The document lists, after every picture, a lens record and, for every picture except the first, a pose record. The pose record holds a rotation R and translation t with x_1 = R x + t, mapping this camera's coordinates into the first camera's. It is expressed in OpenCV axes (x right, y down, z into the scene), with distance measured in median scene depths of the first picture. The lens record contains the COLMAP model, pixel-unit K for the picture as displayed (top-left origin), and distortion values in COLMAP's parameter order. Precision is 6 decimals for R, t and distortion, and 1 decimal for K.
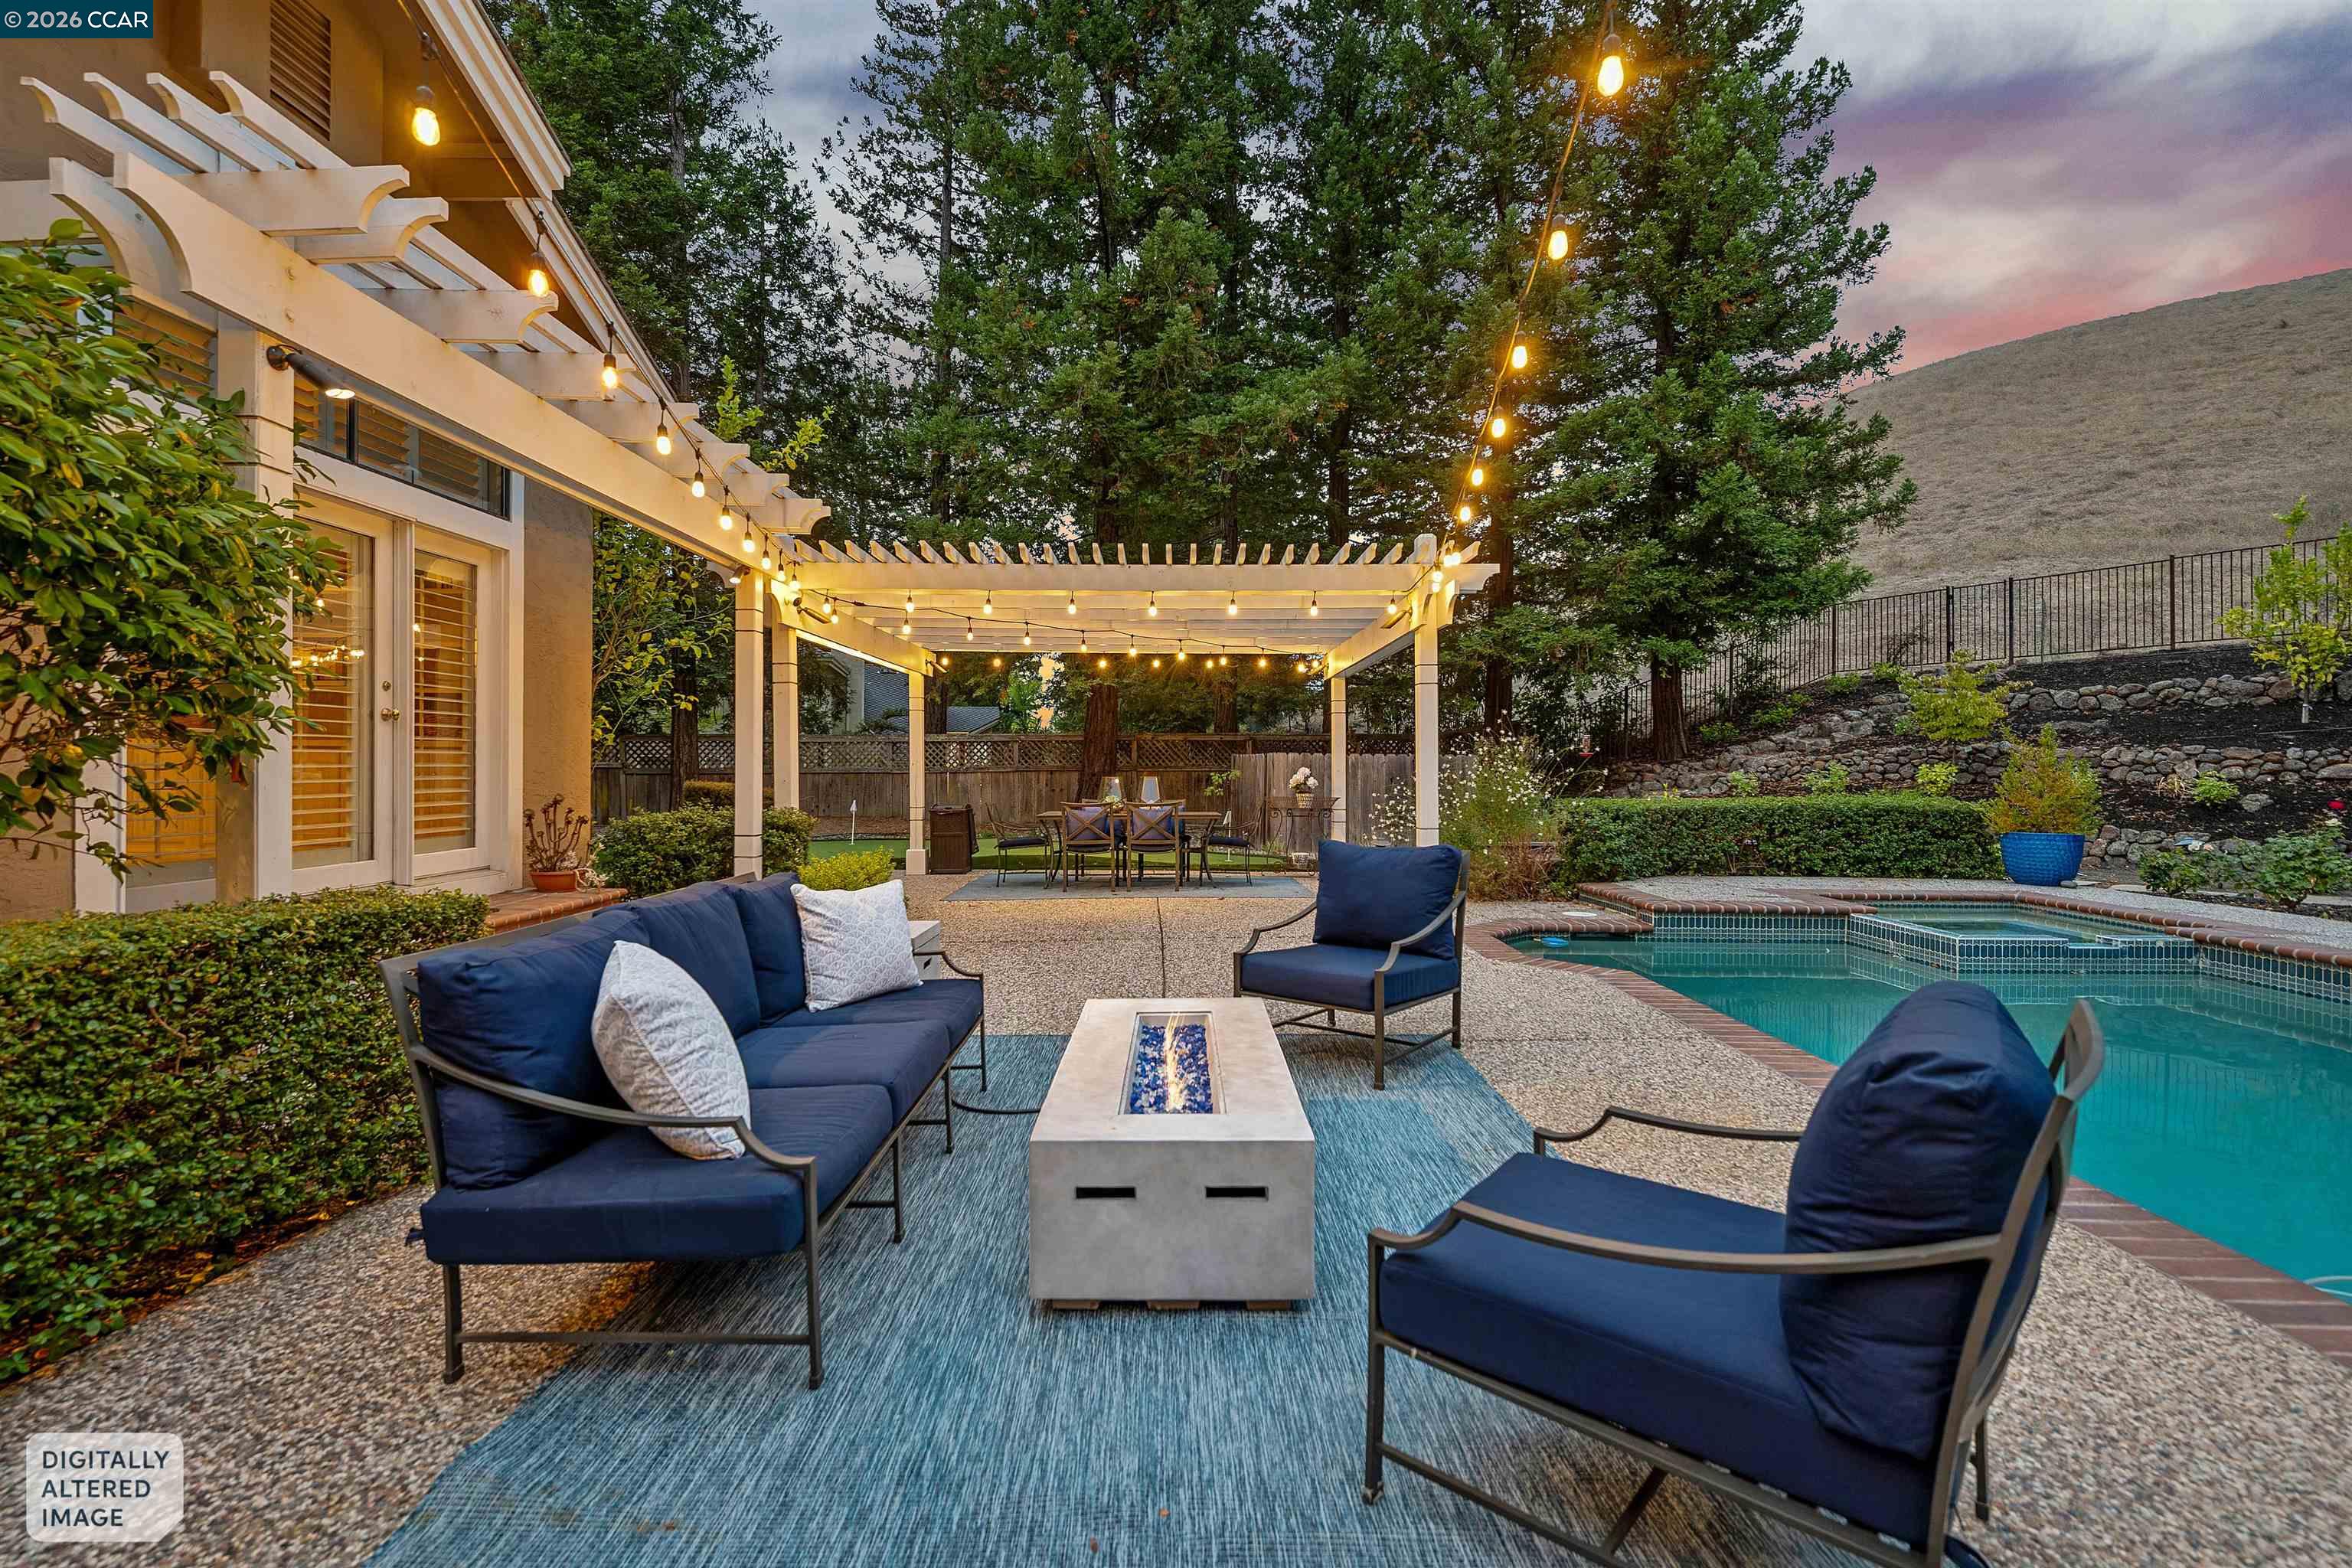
lens RADIAL K [[1019.9, 0, 1179.5], [0, 1019.9, 777.5], [0, 0, 1]] dist [-0.000695, -0.000029]
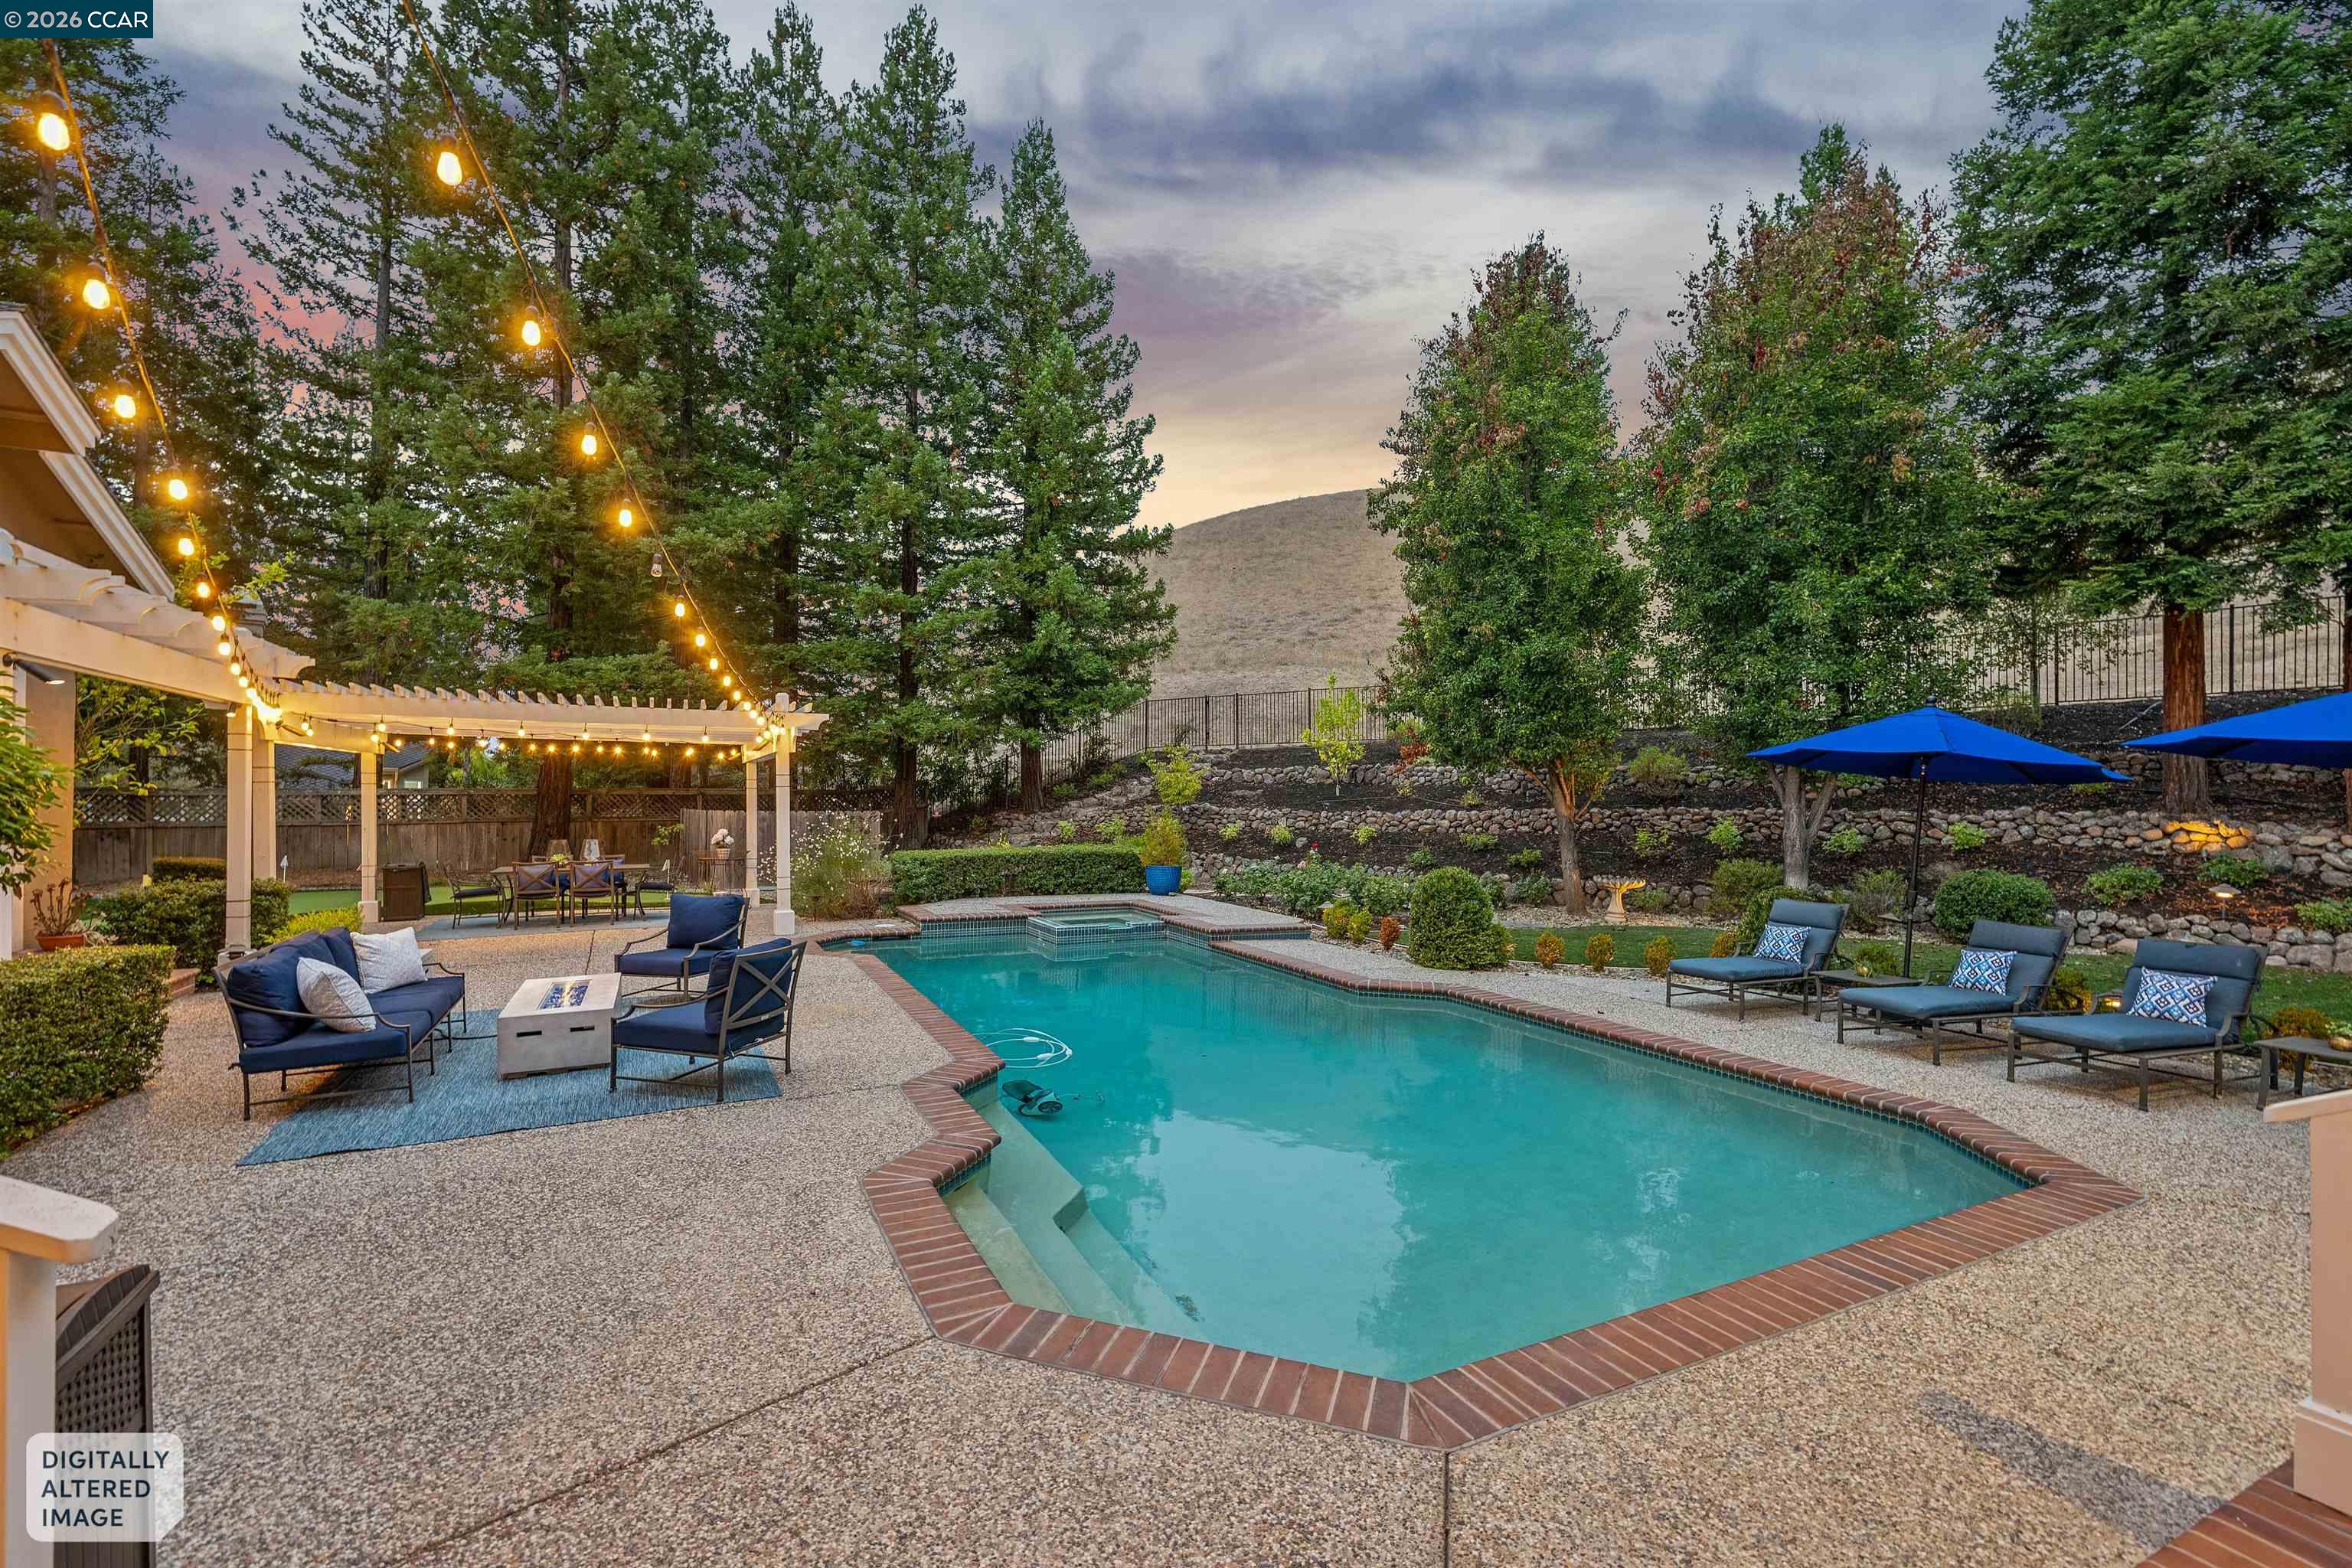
lens RADIAL K [[1015.4, 0, 1163.6], [0, 1015.4, 791.7], [0, 0, 1]] dist [0.000586, 0.000106]
pose [[0.899153, 0.003121, 0.437623, 0.051383], [-0.000466, 0.999981, -0.006174, -0.046205], [-0.437634, 0.005347, 0.899137, -0.431805]]
